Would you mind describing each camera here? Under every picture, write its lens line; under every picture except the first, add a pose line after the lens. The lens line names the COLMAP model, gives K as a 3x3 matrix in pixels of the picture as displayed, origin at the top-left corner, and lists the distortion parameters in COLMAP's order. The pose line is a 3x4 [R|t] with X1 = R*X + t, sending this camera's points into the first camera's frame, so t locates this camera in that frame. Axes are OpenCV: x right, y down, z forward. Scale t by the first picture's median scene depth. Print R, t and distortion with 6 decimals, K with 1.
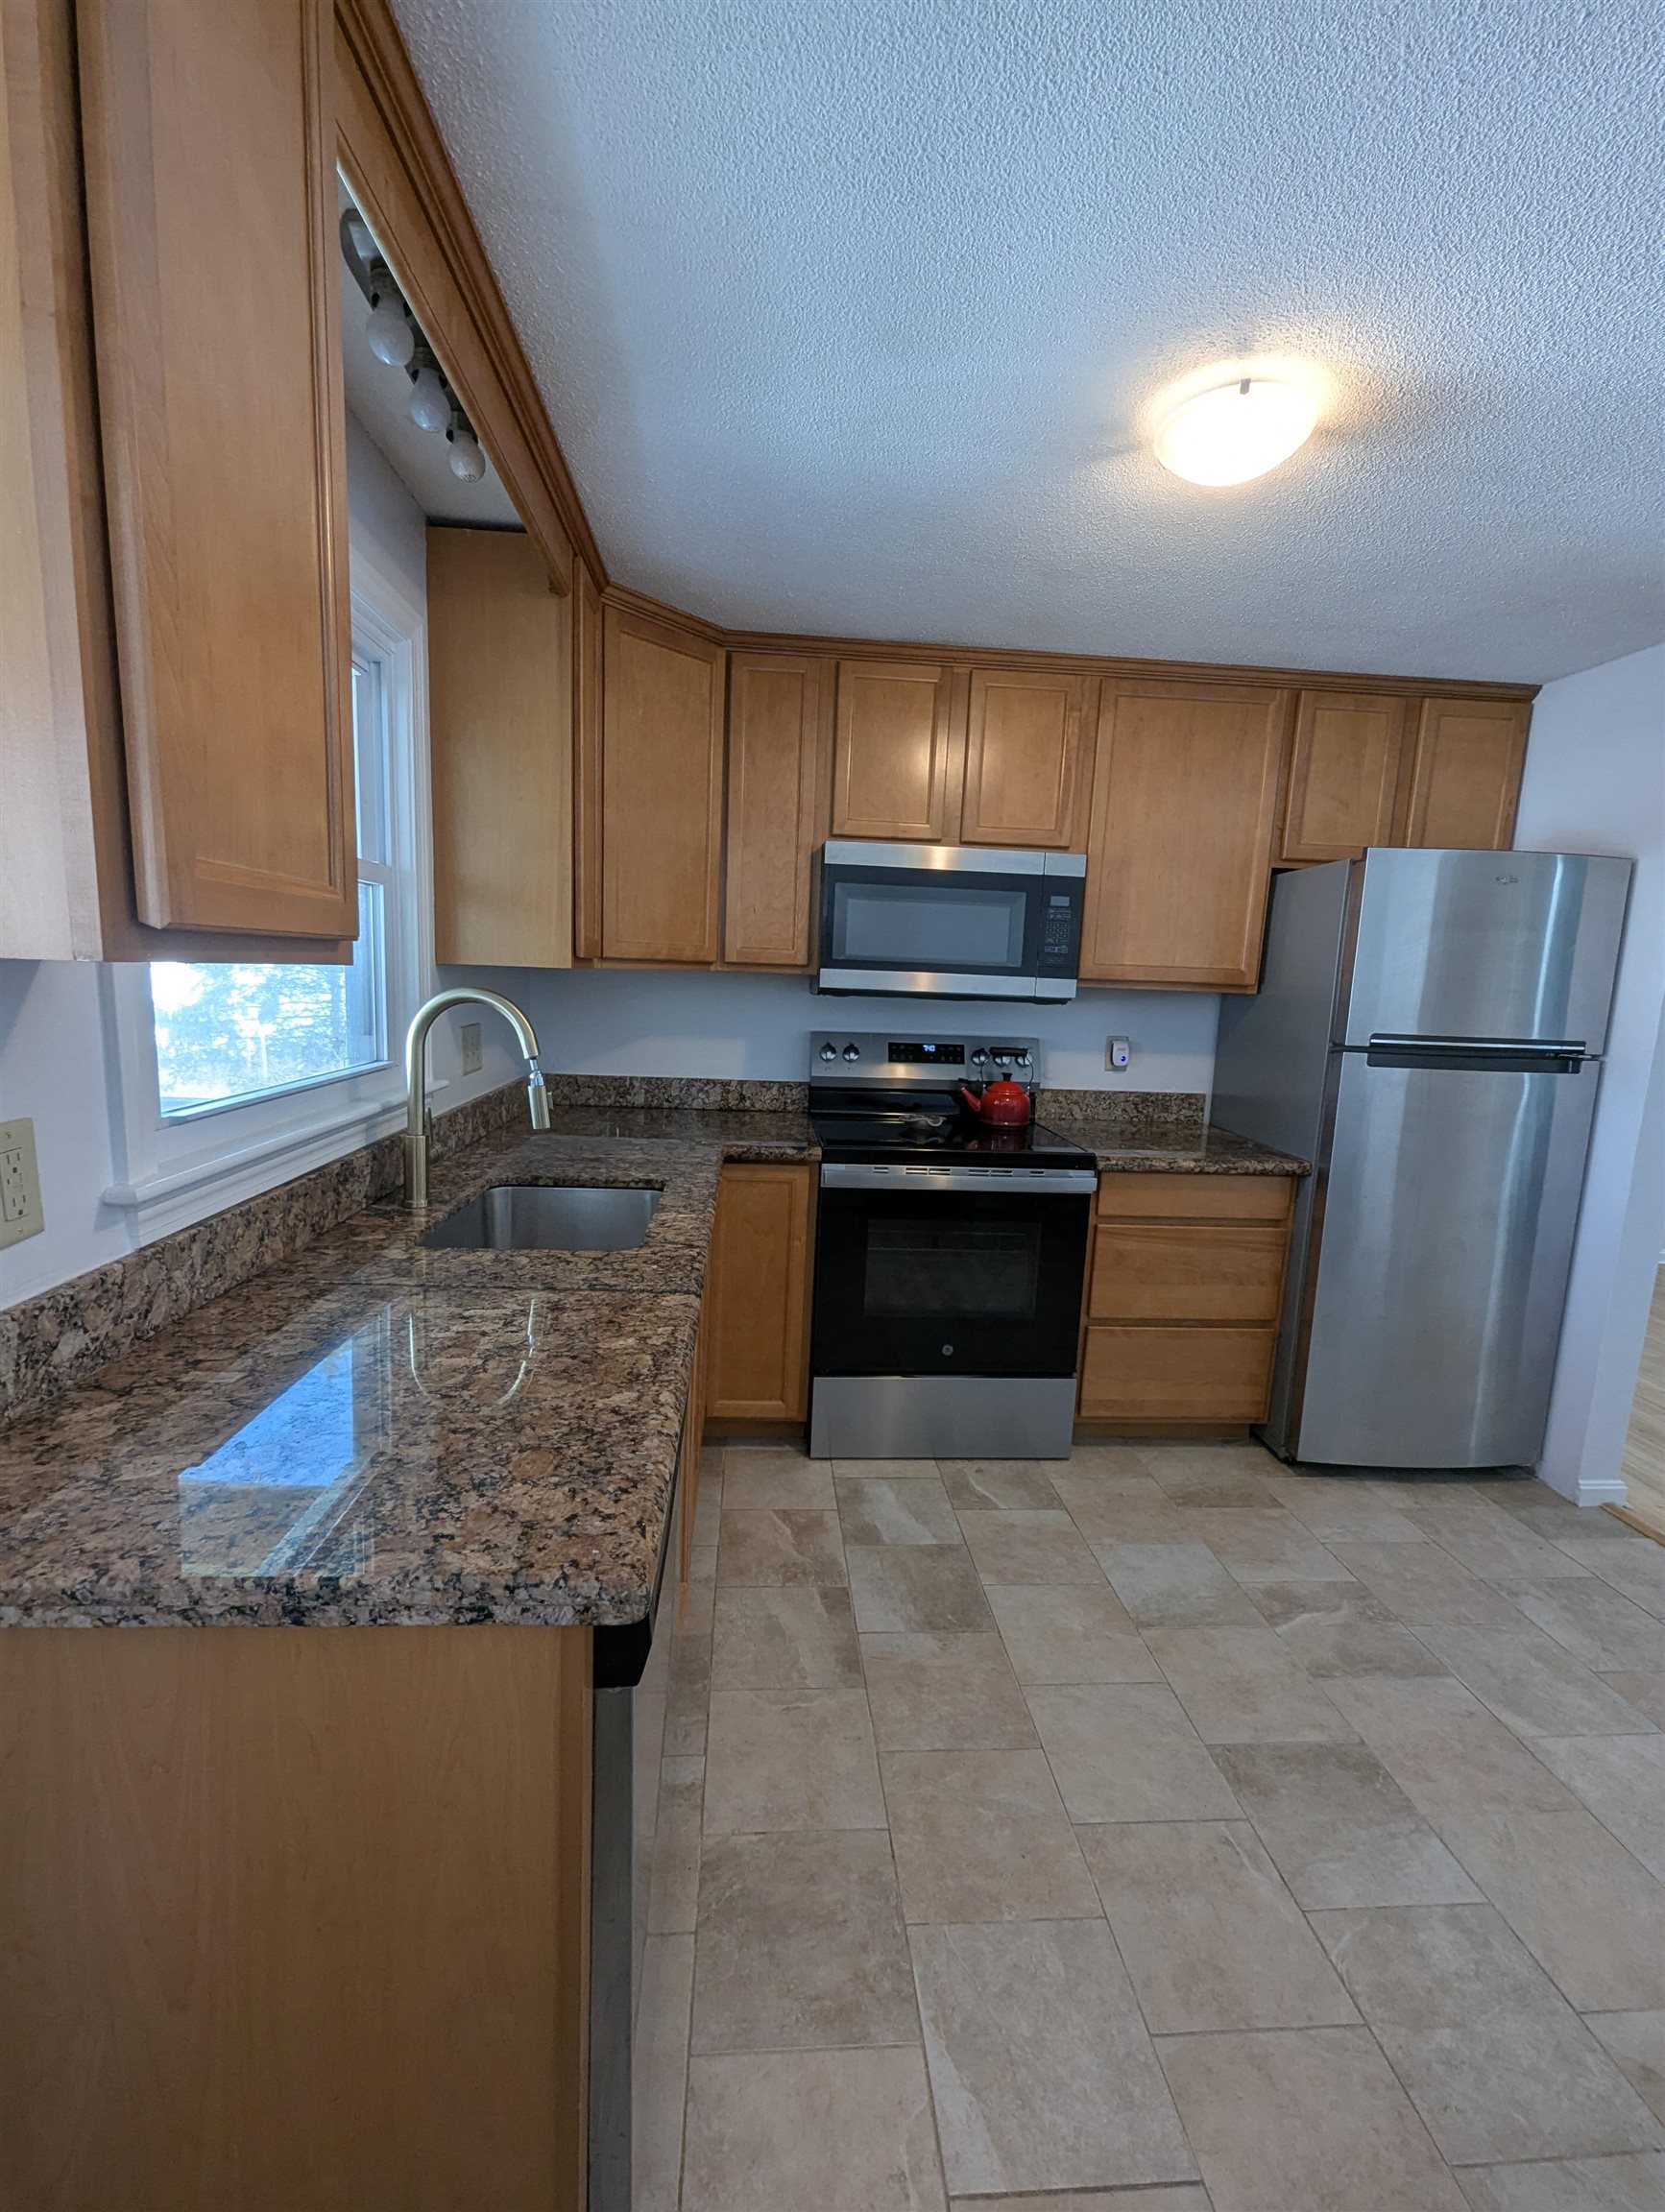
lens RADIAL K [[922.9, 0, 821.8], [0, 922.9, 1111.1], [0, 0, 1]] dist [0.004510, -0.001618]
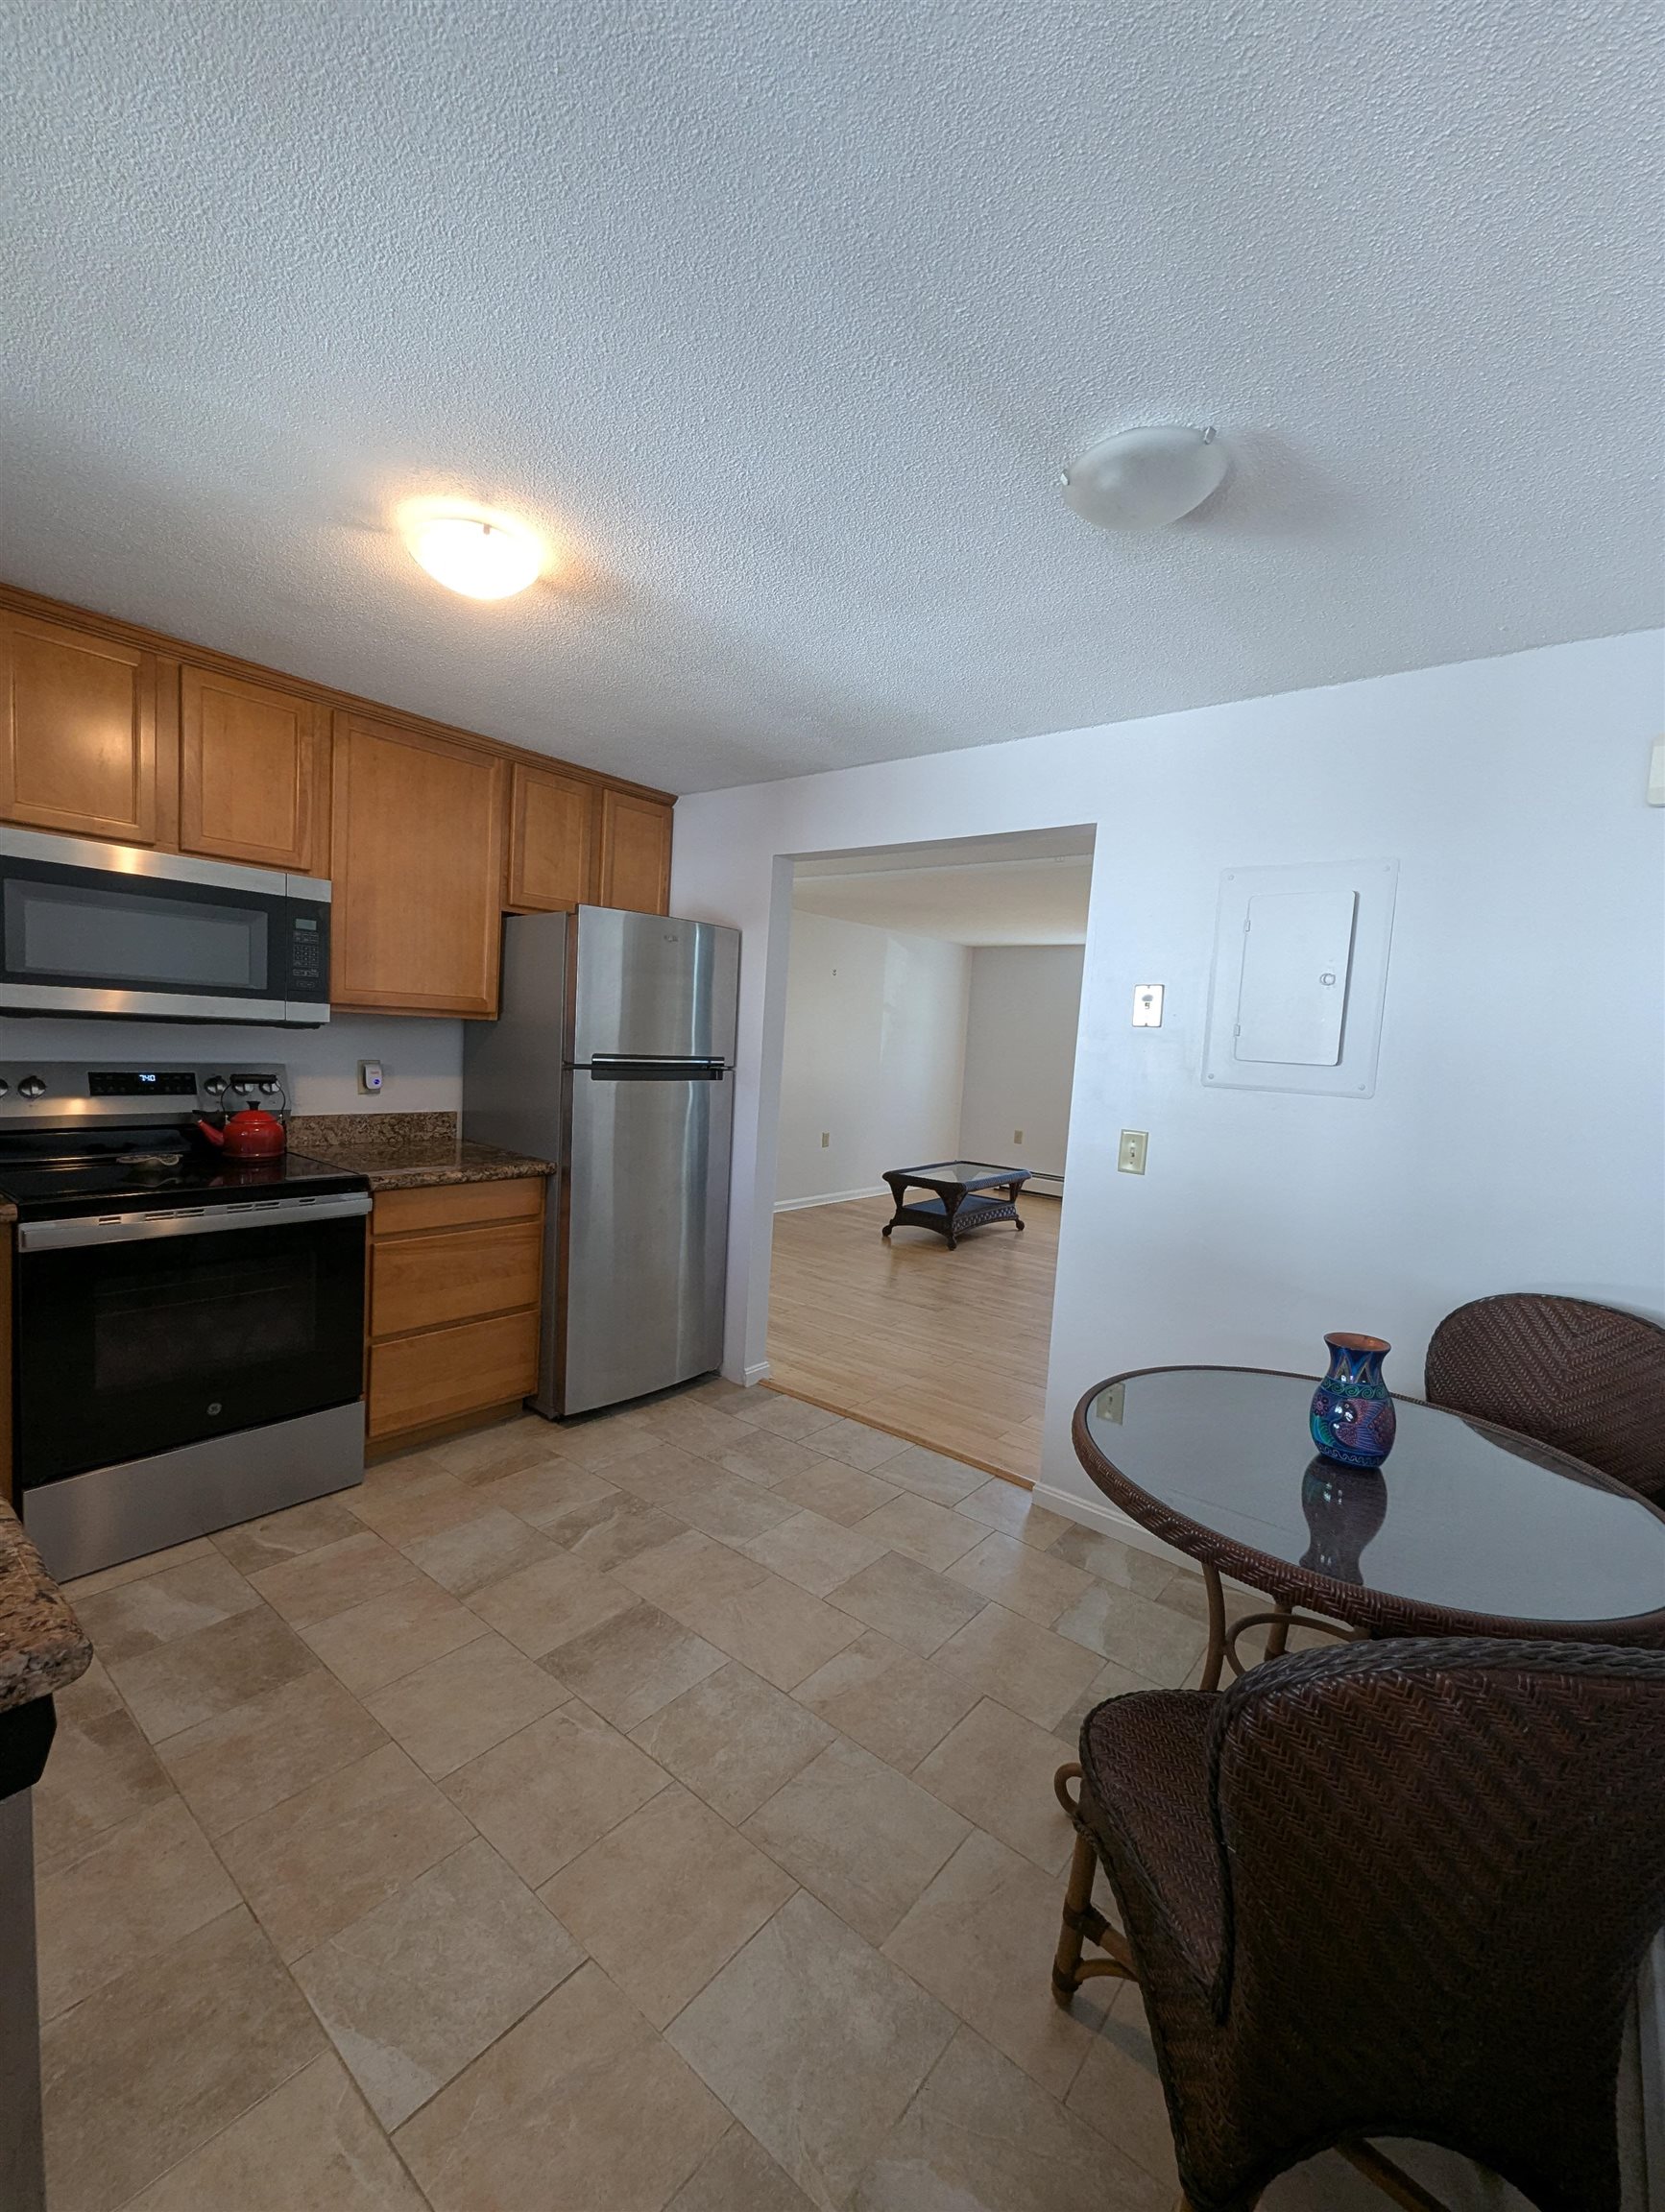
lens RADIAL K [[922.9, 0, 809.4], [0, 922.9, 1111.3], [0, 0, 1]] dist [0.004510, -0.001618]
pose [[0.695845, -0.060026, 0.715679, -0.087954], [0.077511, 0.996957, 0.008254, 0.005239], [-0.713997, 0.049730, 0.698380, -0.064283]]
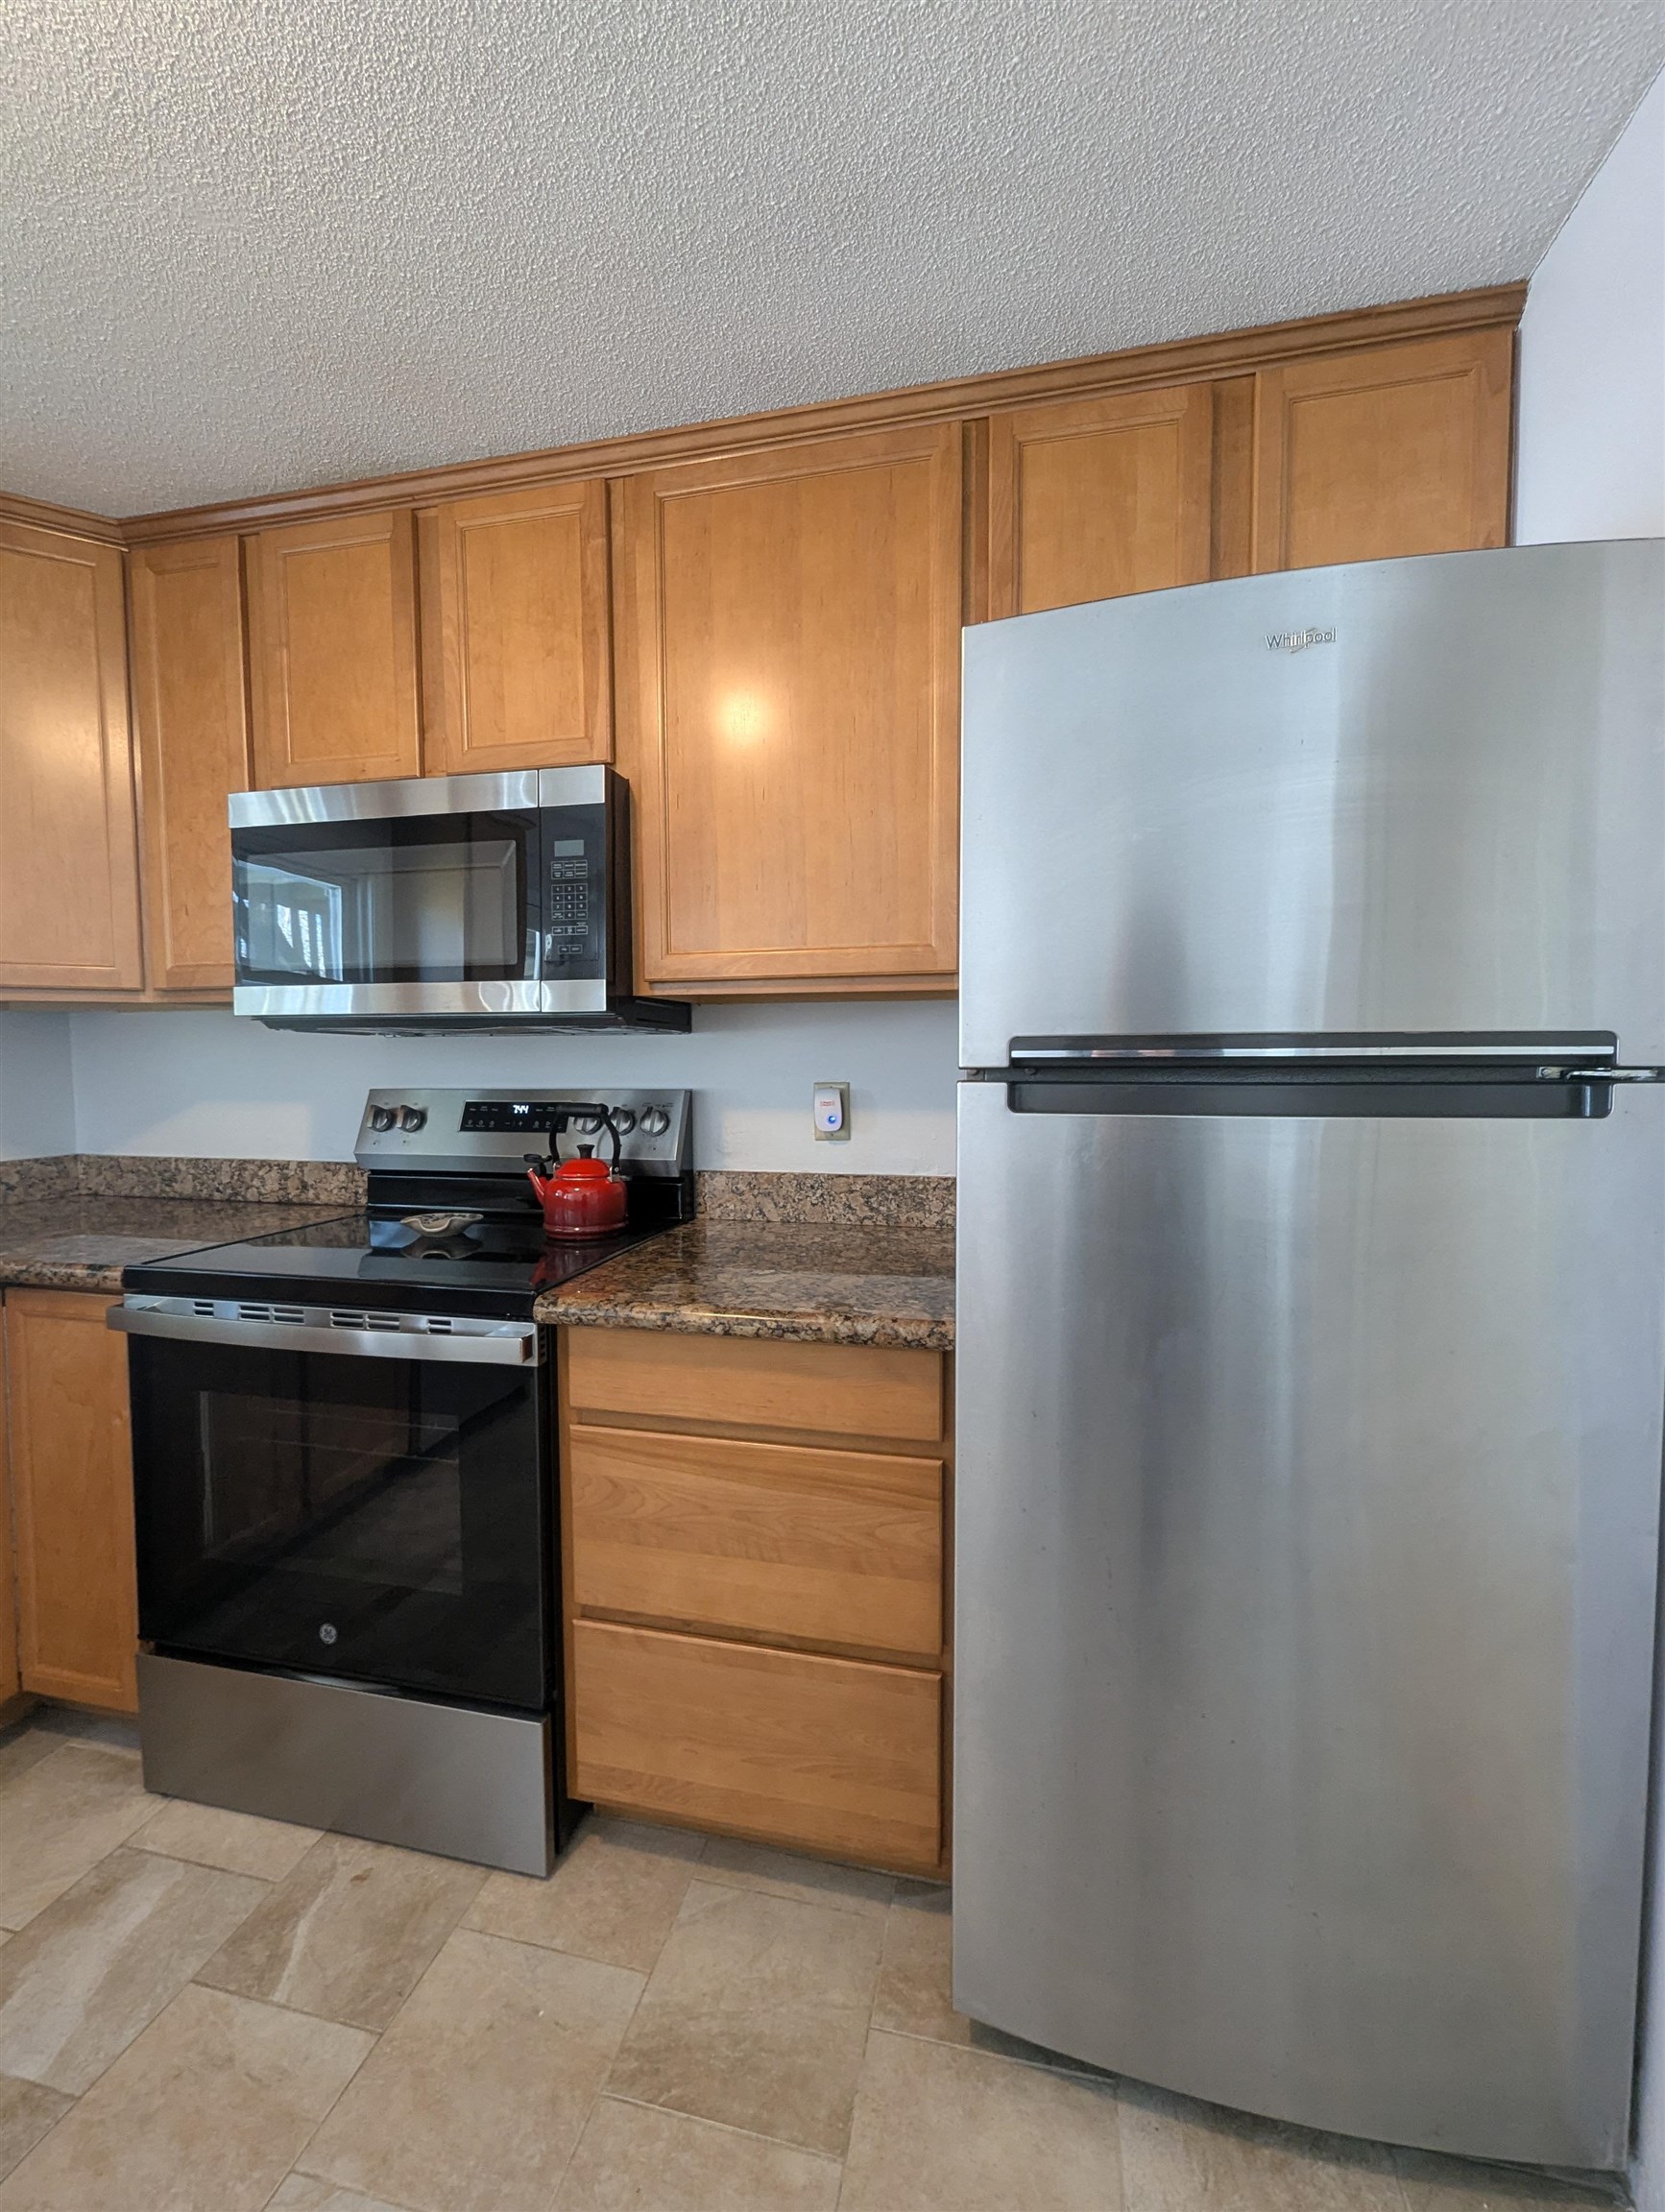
lens RADIAL K [[922.9, 0, 822.8], [0, 922.9, 1111.1], [0, 0, 1]] dist [0.004510, -0.001618]
pose [[0.953077, -0.025728, -0.301634, 0.595391], [-0.003840, 0.995274, -0.097026, -0.005231], [0.302705, 0.093631, 0.948474, 0.519517]]
